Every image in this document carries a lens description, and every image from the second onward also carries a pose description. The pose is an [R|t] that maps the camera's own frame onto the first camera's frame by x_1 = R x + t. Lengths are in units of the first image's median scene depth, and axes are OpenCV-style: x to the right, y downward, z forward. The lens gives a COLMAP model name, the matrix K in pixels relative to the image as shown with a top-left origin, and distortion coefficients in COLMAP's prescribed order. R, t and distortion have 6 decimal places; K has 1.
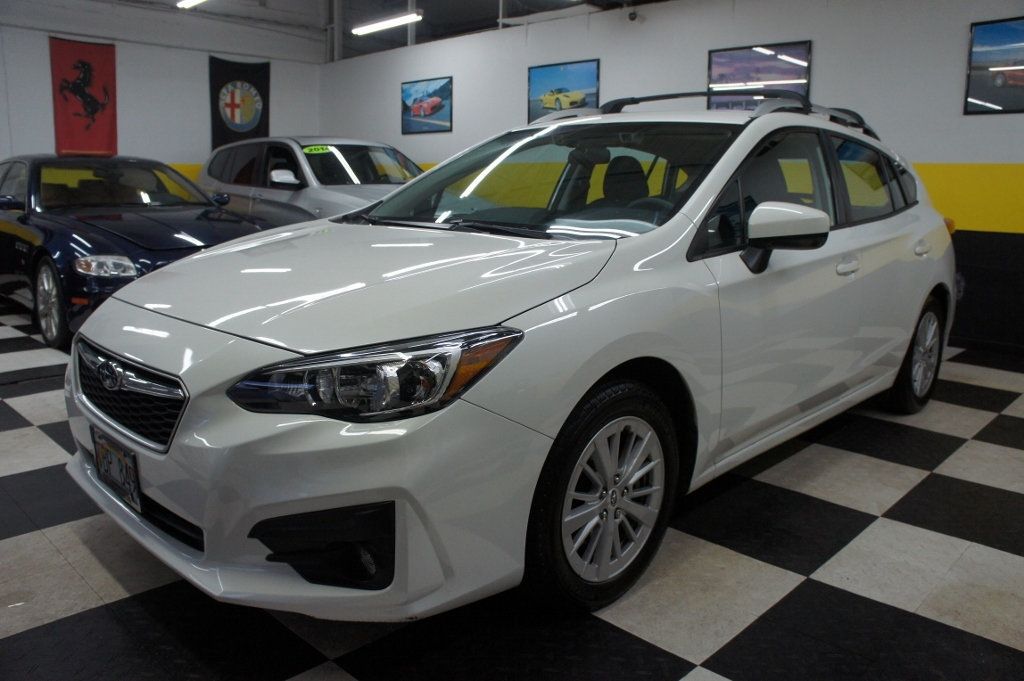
lens RADIAL K [[804.4, 0, 509.5], [0, 804.4, 337.9], [0, 0, 1]] dist [-0.182844, 0.132392]
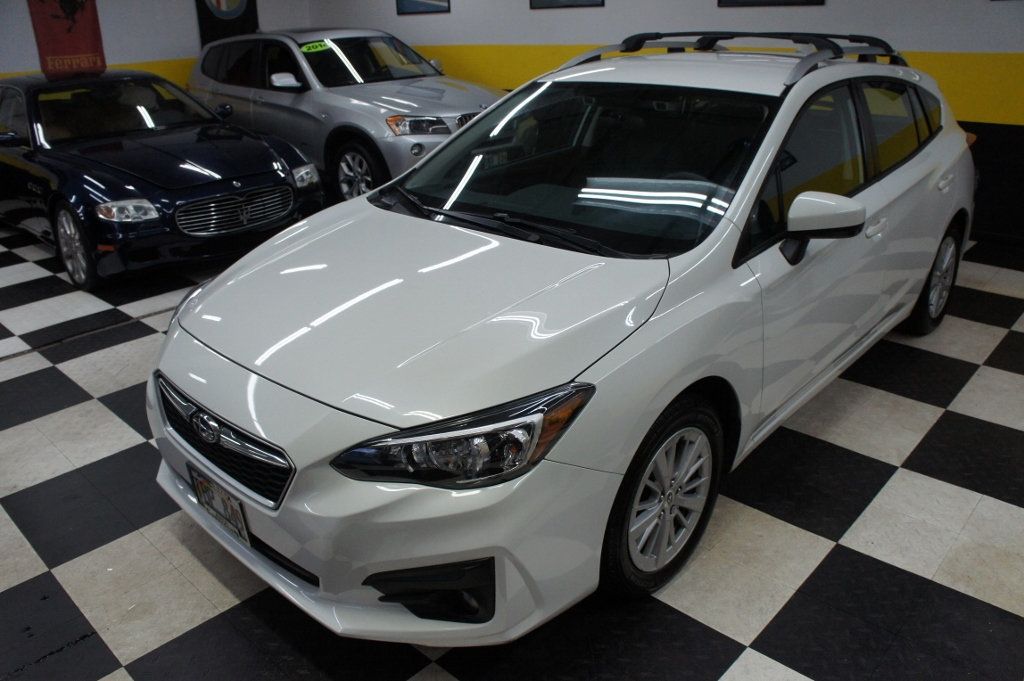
lens RADIAL K [[804.4, 0, 509.5], [0, 804.4, 337.9], [0, 0, 1]] dist [-0.182844, 0.132392]
pose [[0.998799, -0.048948, -0.002382, -0.037969], [0.048464, 0.979391, 0.196075, -0.118474], [-0.007265, -0.195954, 0.980586, -0.020688]]
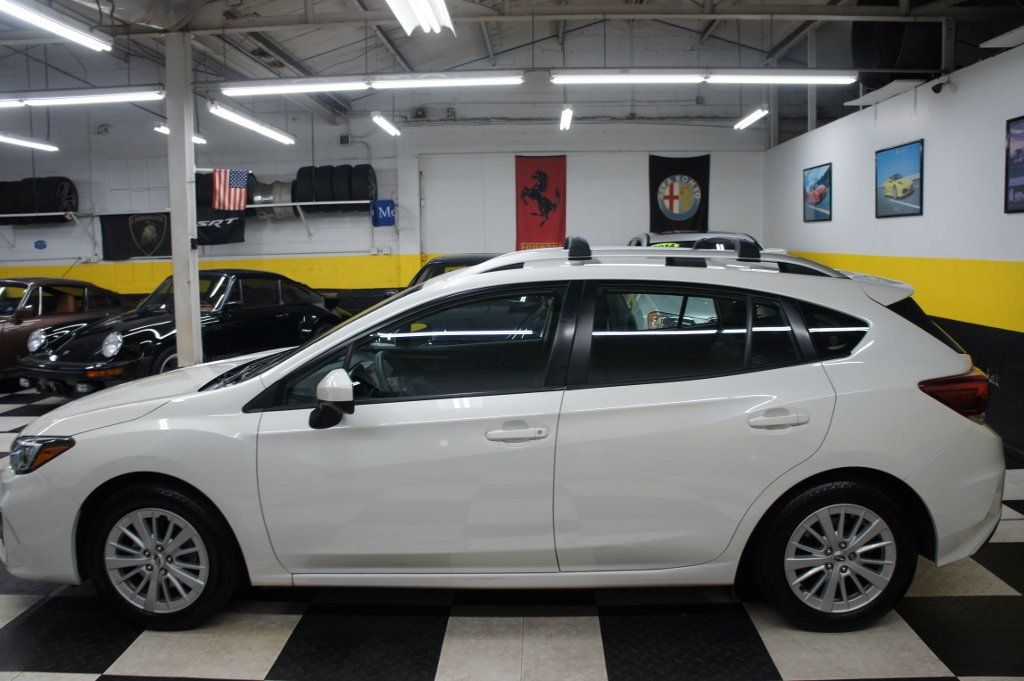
lens RADIAL K [[804.4, 0, 509.5], [0, 804.4, 337.9], [0, 0, 1]] dist [-0.182844, 0.132392]
pose [[0.672242, 0.060467, -0.737858, 0.790185], [-0.110234, 0.993724, -0.018997, -0.129394], [0.732079, 0.094108, 0.674688, 0.218383]]
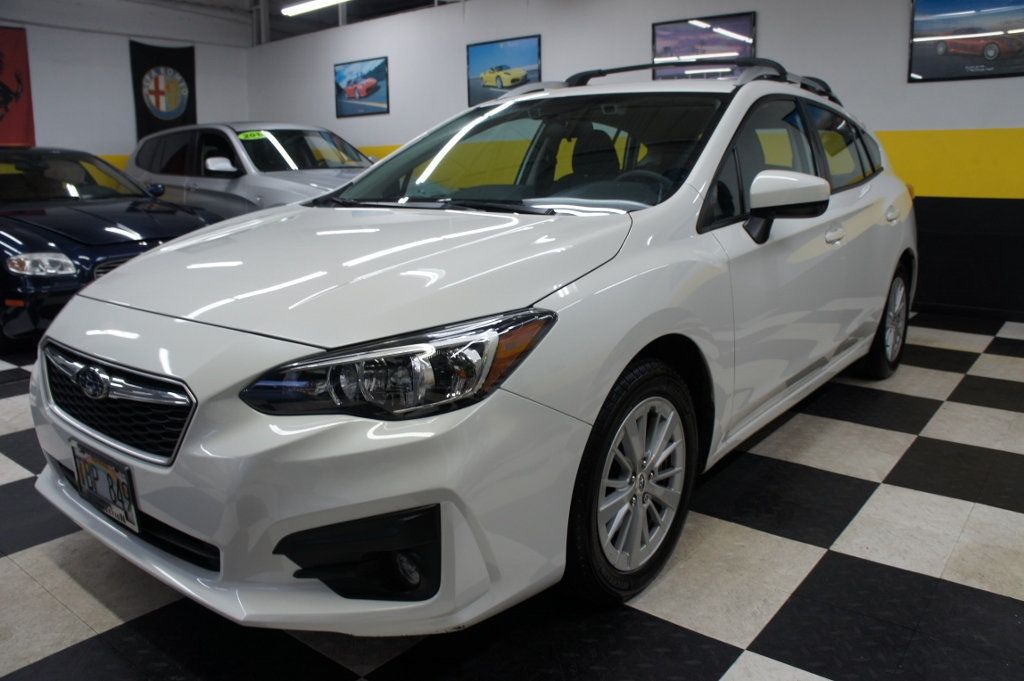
lens RADIAL K [[804.4, 0, 509.5], [0, 804.4, 337.9], [0, 0, 1]] dist [-0.182844, 0.132392]
pose [[0.995092, -0.046432, 0.087384, -0.049411], [0.044471, 0.998716, 0.024263, -0.001577], [-0.088398, -0.020258, 0.995879, 0.029558]]
